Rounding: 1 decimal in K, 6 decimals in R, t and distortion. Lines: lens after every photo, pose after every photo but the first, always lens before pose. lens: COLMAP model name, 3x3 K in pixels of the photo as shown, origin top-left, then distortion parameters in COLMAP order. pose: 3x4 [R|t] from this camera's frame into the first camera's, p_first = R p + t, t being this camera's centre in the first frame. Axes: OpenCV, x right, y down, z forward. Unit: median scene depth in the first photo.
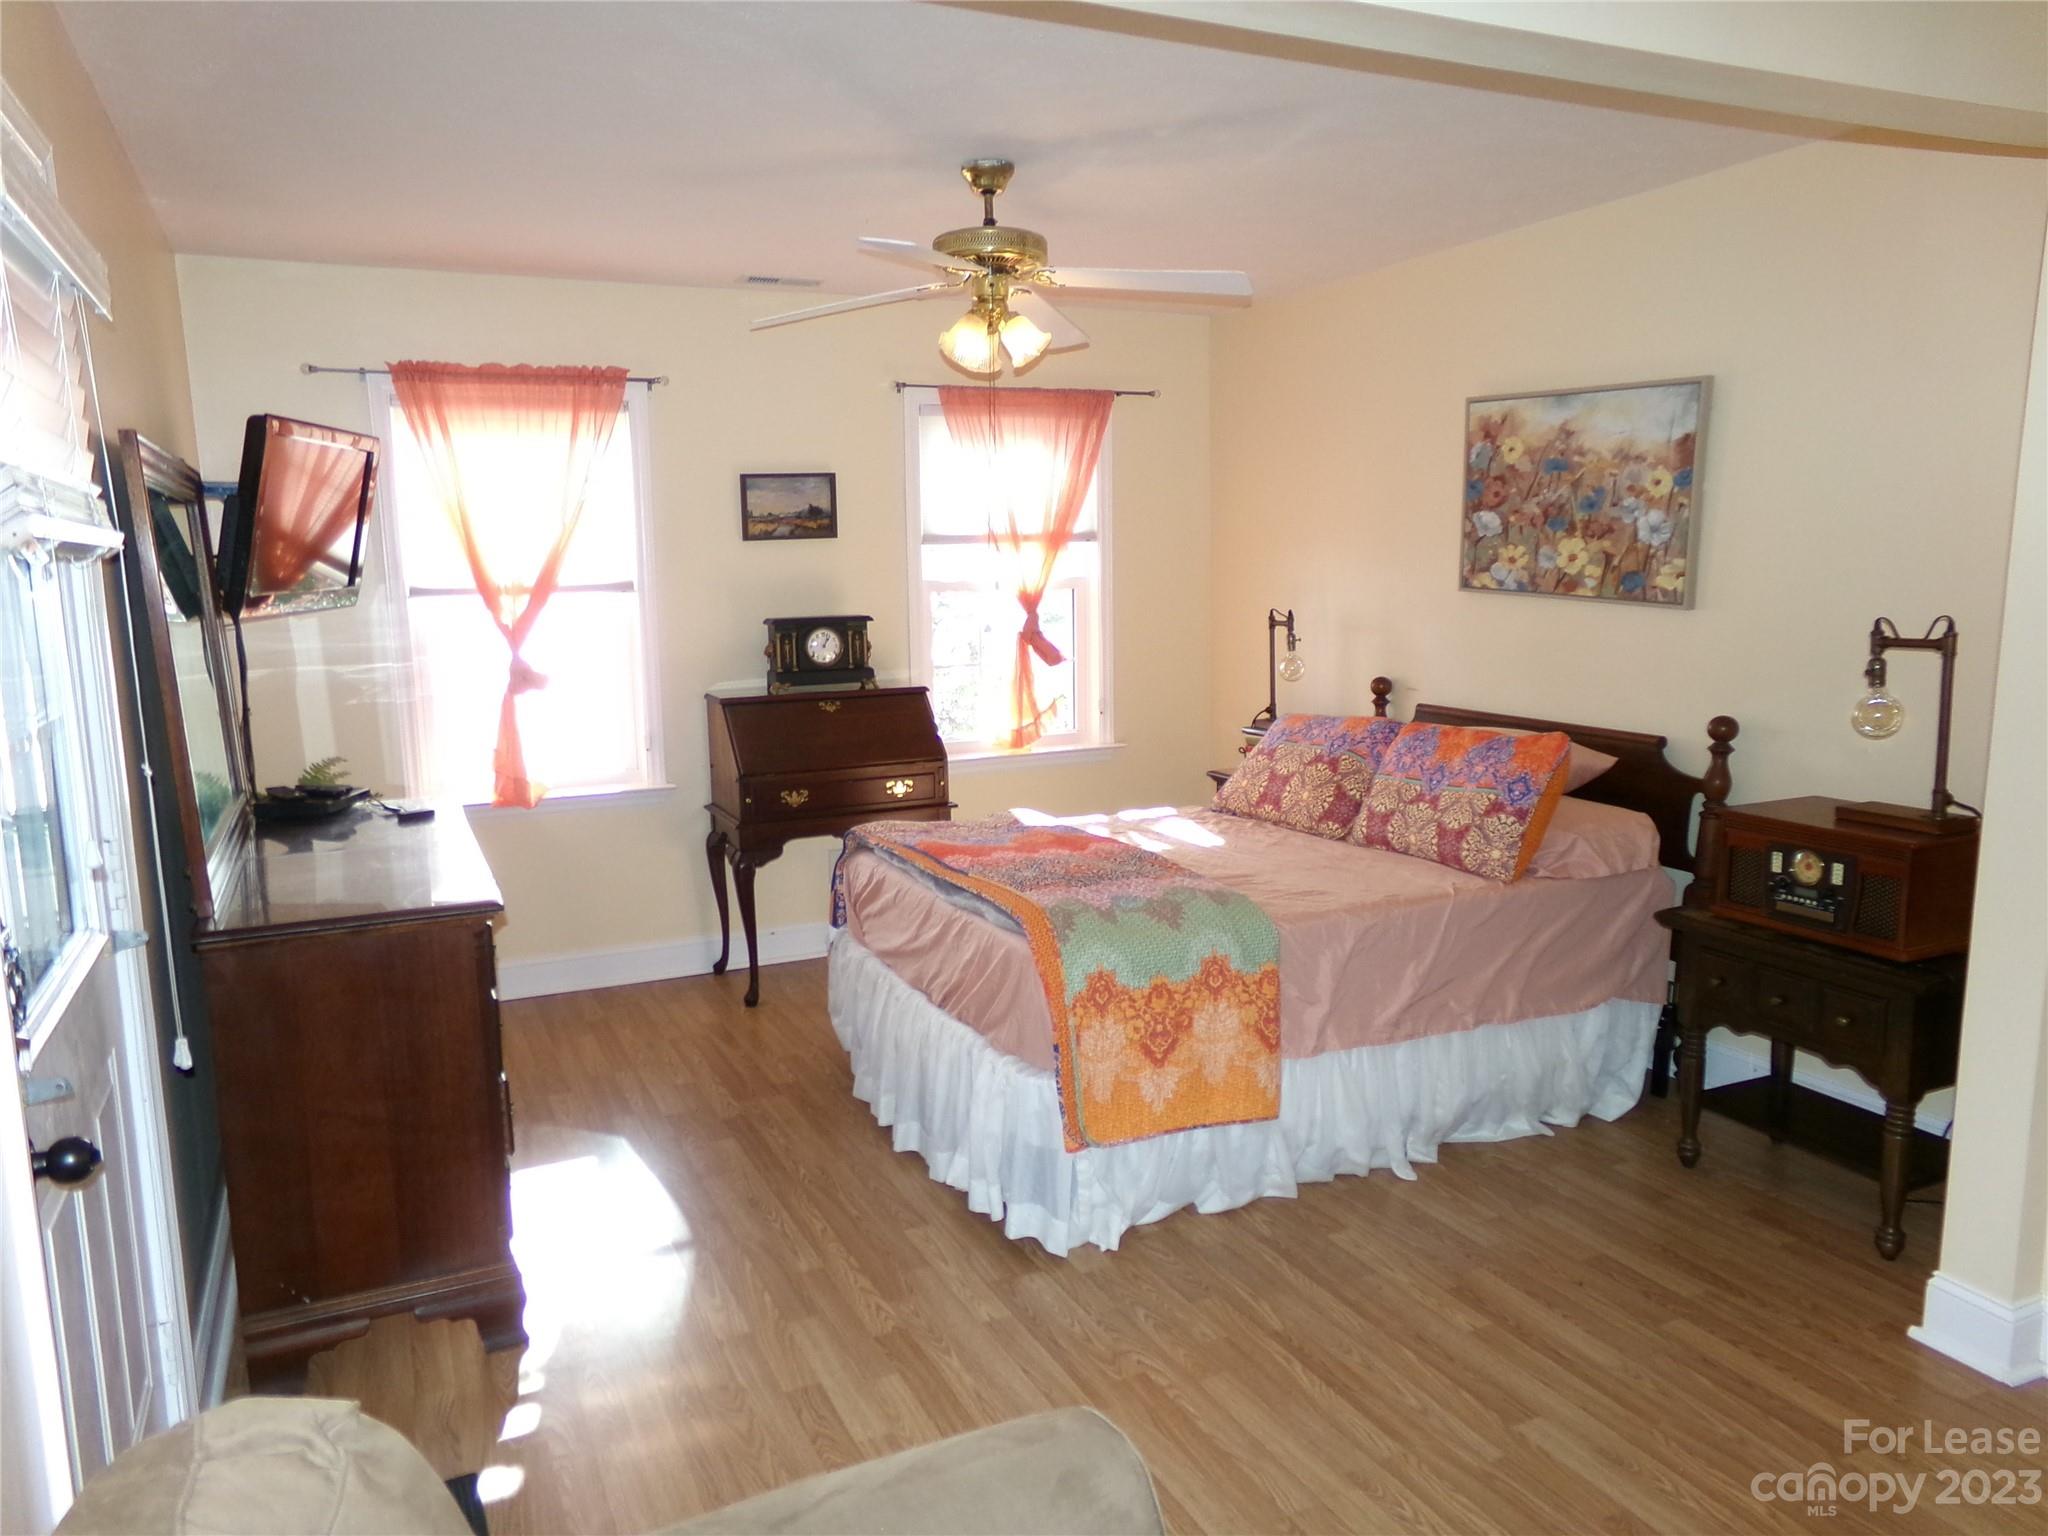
lens RADIAL K [[1398.3, 0, 1018.3], [0, 1398.3, 776.9], [0, 0, 1]] dist [-0.113535, 0.167771]
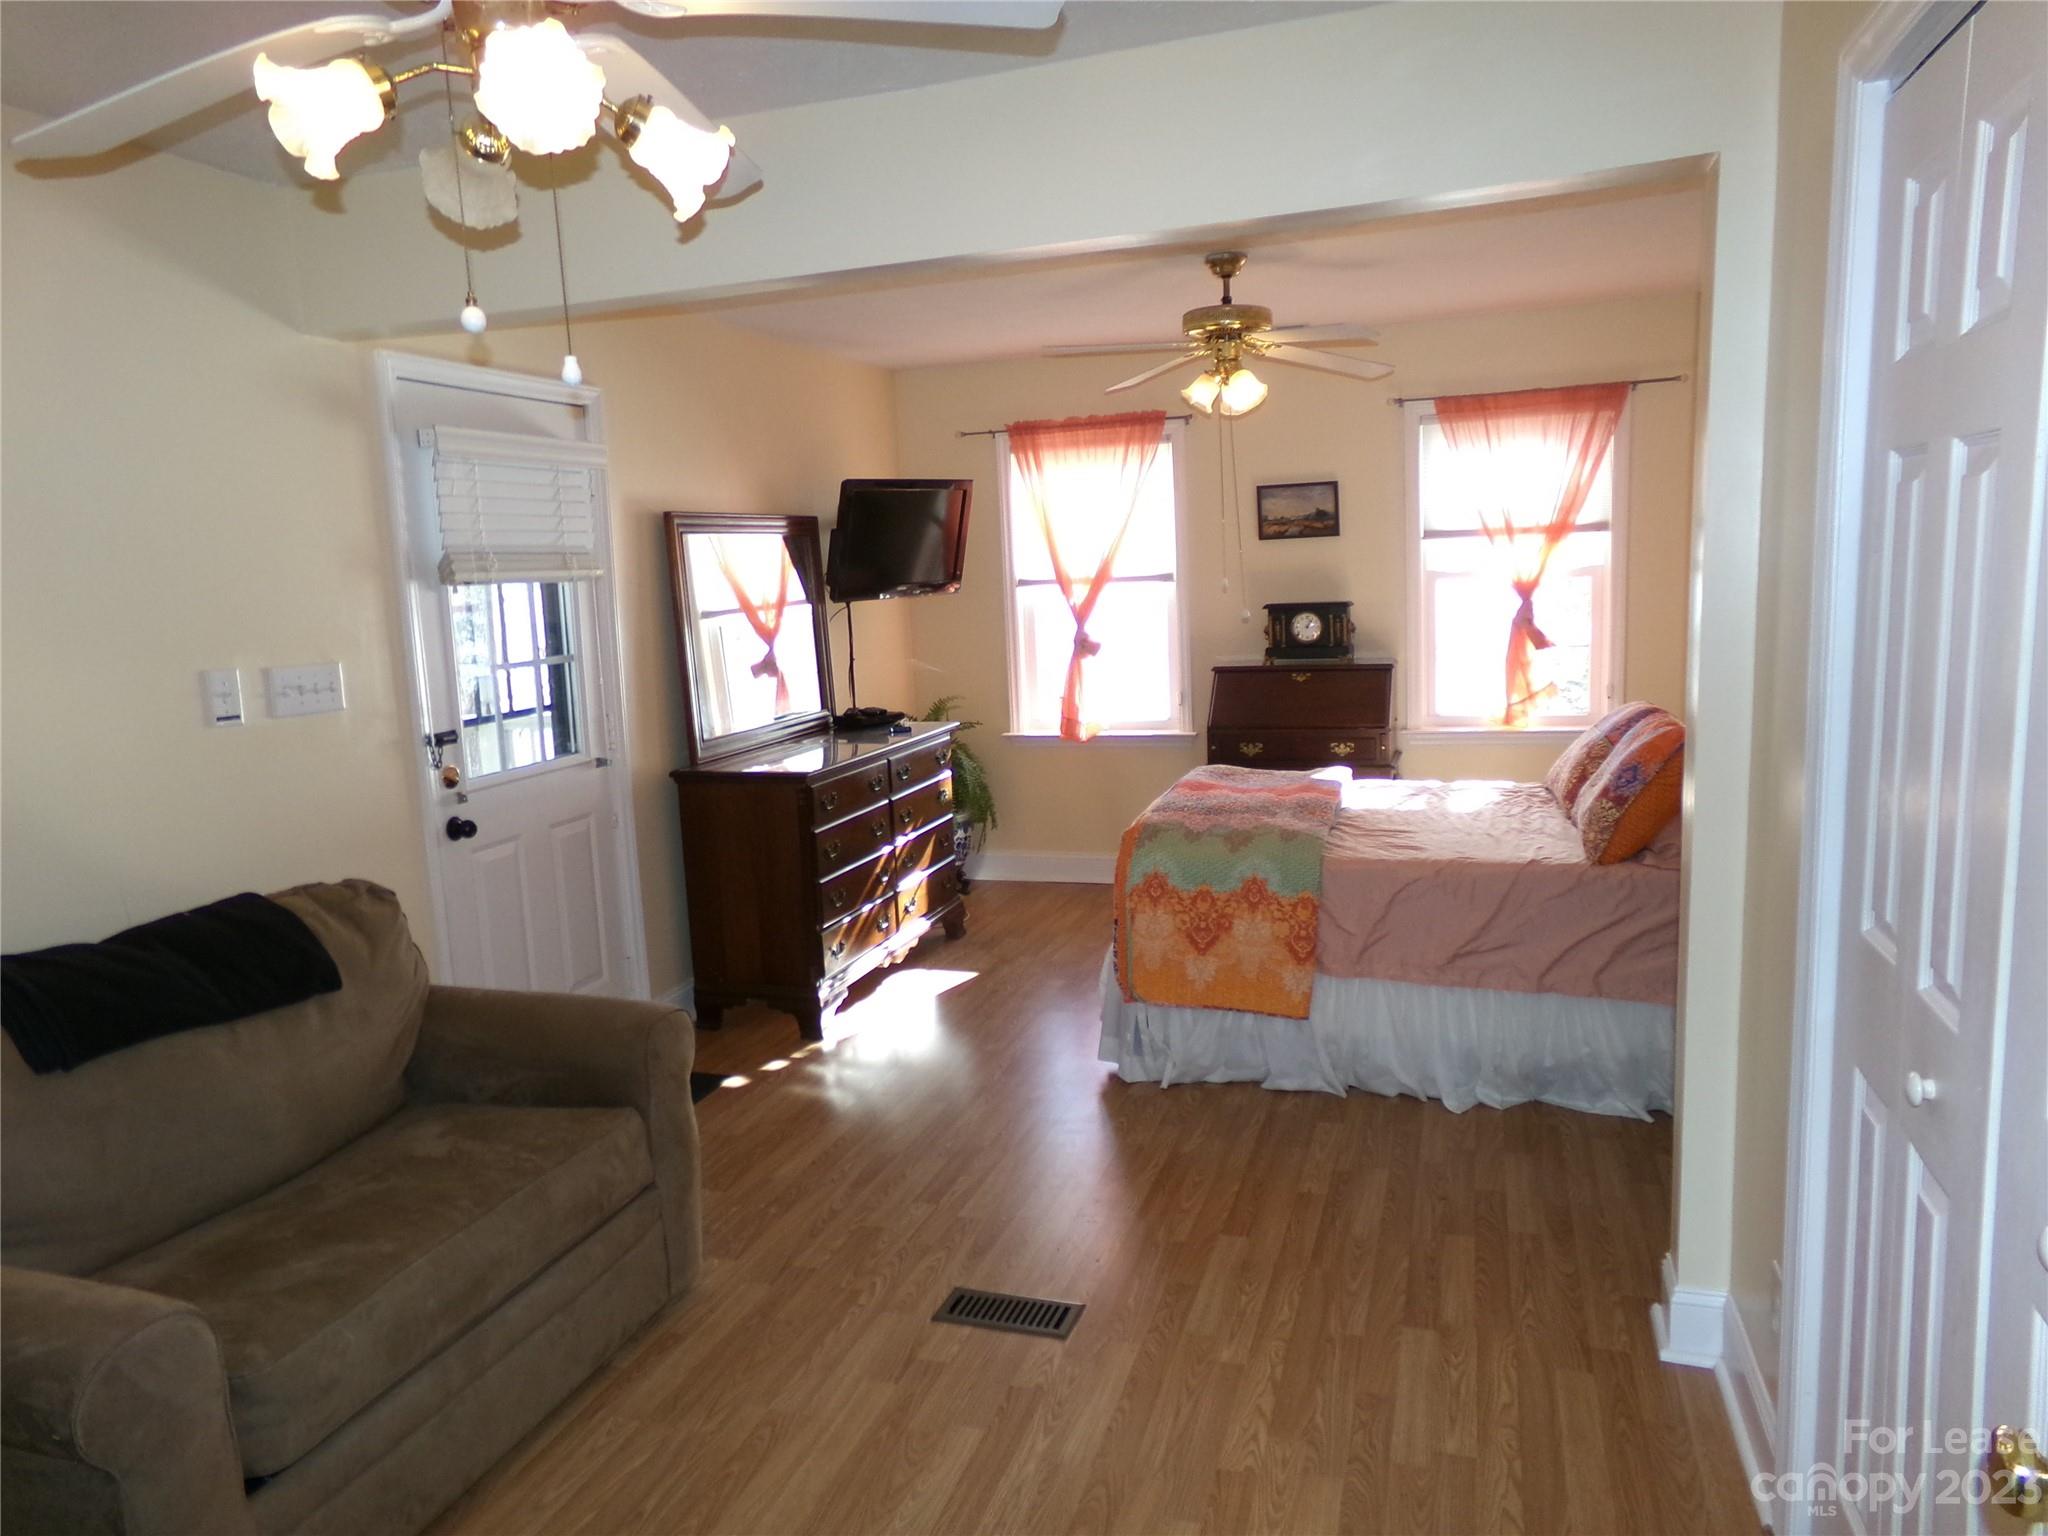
lens RADIAL K [[1398.3, 0, 1018.3], [0, 1398.3, 776.9], [0, 0, 1]] dist [-0.113535, 0.167771]
pose [[0.727679, 0.089470, -0.680058, 0.543921], [-0.076756, 0.995851, 0.048886, -0.005038], [0.681610, 0.016625, 0.731527, -0.047850]]
